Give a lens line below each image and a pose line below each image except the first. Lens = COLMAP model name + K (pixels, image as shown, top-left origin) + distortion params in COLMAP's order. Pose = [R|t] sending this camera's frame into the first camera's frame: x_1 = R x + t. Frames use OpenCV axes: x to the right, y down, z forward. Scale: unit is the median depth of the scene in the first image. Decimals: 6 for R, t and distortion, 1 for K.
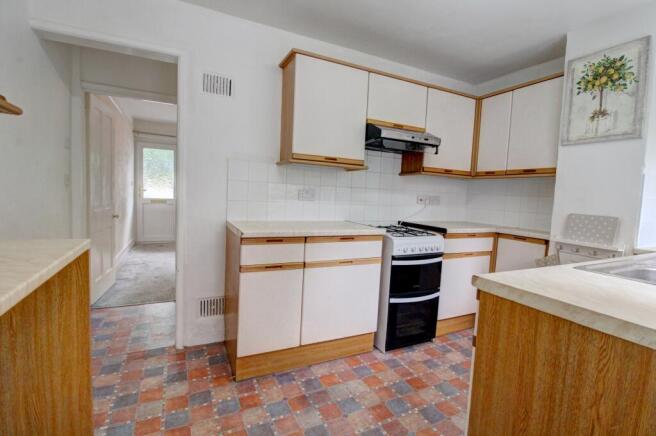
lens RADIAL K [[310.4, 0, 326.4], [0, 310.4, 218.3], [0, 0, 1]] dist [-0.002887, -0.000494]
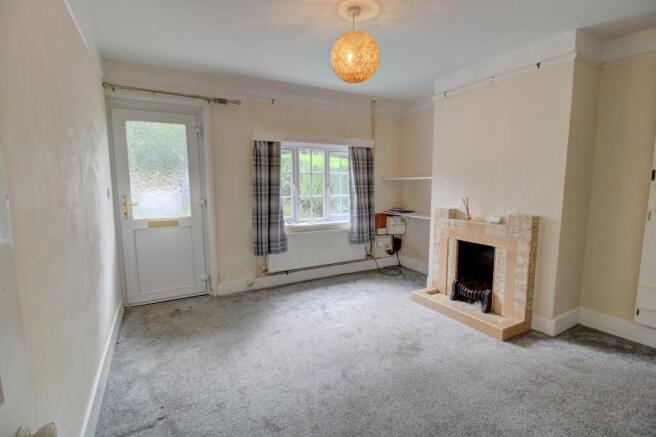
lens RADIAL K [[310.4, 0, 330.4], [0, 310.4, 216.5], [0, 0, 1]] dist [-0.002887, -0.000494]
pose [[0.997045, -0.051917, 0.056623, -0.299963], [0.049509, 0.997842, 0.043125, -0.078060], [-0.058740, -0.040194, 0.997464, 0.477709]]
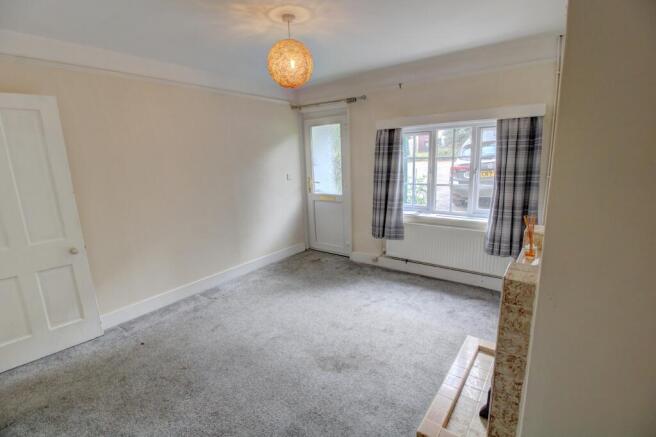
lens RADIAL K [[310.4, 0, 329.1], [0, 310.4, 216.6], [0, 0, 1]] dist [-0.002887, -0.000494]
pose [[0.451595, 0.117445, -0.884460, 0.119460], [-0.009729, 0.991888, 0.126743, -0.107991], [0.892170, -0.048631, 0.449074, 0.697179]]
